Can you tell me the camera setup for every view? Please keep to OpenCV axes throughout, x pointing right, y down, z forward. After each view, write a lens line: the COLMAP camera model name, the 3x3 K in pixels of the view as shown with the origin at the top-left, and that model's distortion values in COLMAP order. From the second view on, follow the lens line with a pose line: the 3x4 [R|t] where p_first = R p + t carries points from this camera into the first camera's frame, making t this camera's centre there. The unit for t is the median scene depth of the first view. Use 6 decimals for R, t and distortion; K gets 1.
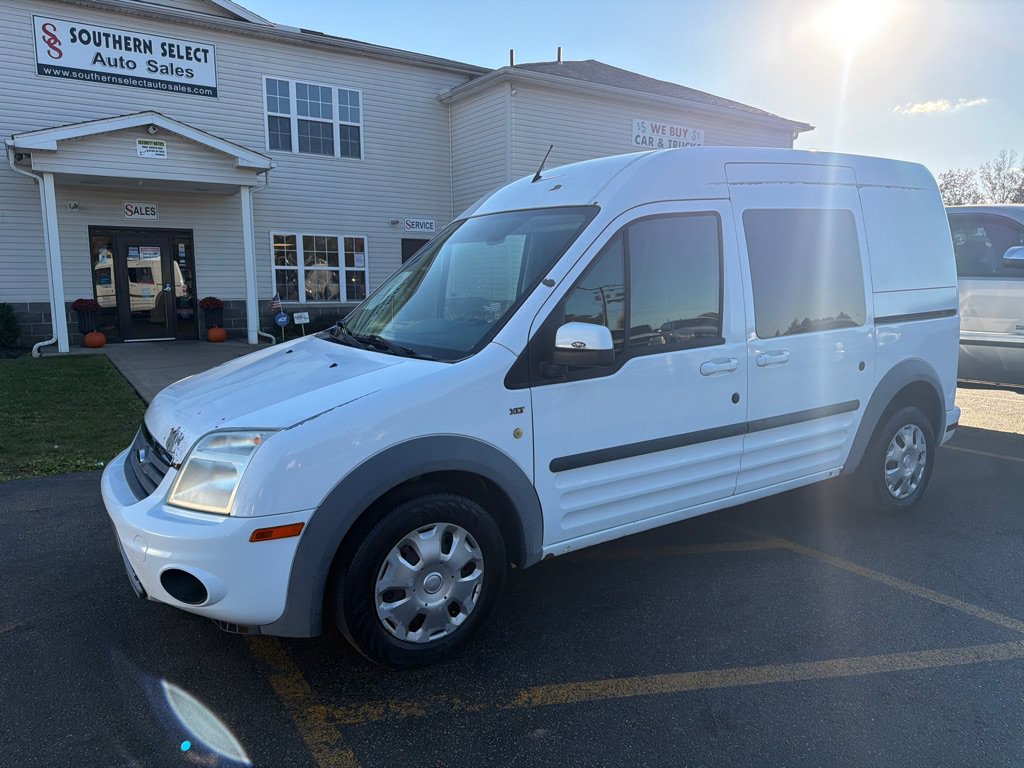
lens RADIAL K [[708.6, 0, 514.7], [0, 708.6, 385.7], [0, 0, 1]] dist [0.034608, -0.036359]
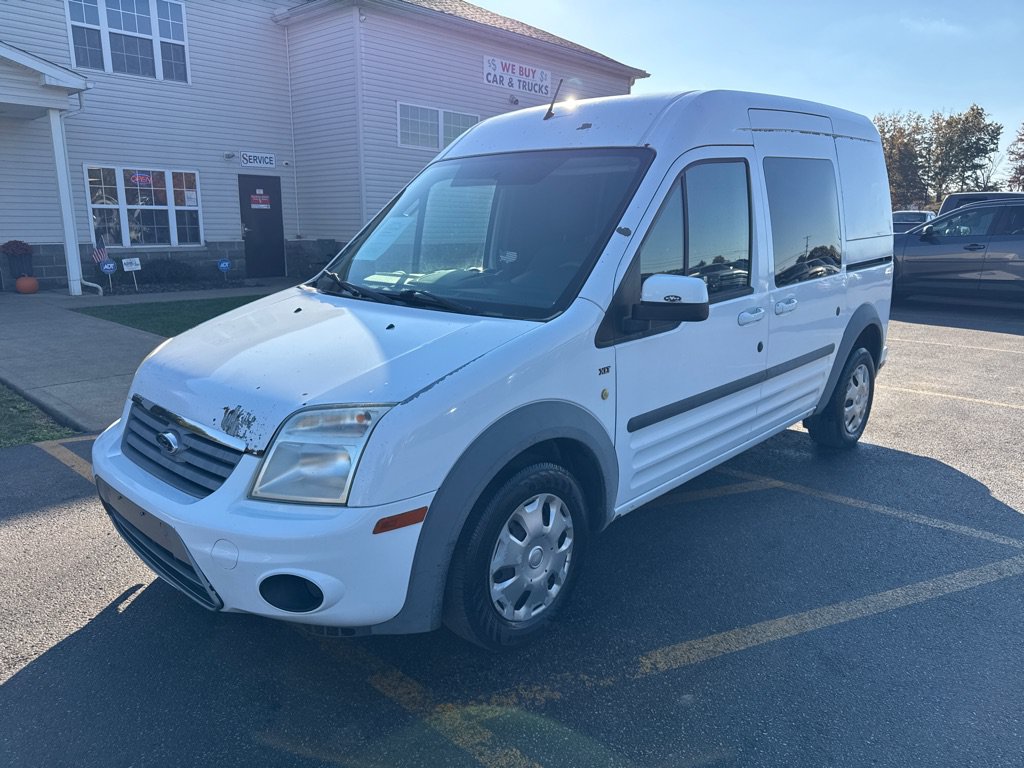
lens RADIAL K [[708.6, 0, 503.7], [0, 708.6, 386.7], [0, 0, 1]] dist [0.034608, -0.036359]
pose [[0.972903, -0.045295, 0.226735, -0.305707], [0.027257, 0.996254, 0.082066, -0.020878], [-0.229603, -0.073662, 0.970493, 0.101801]]
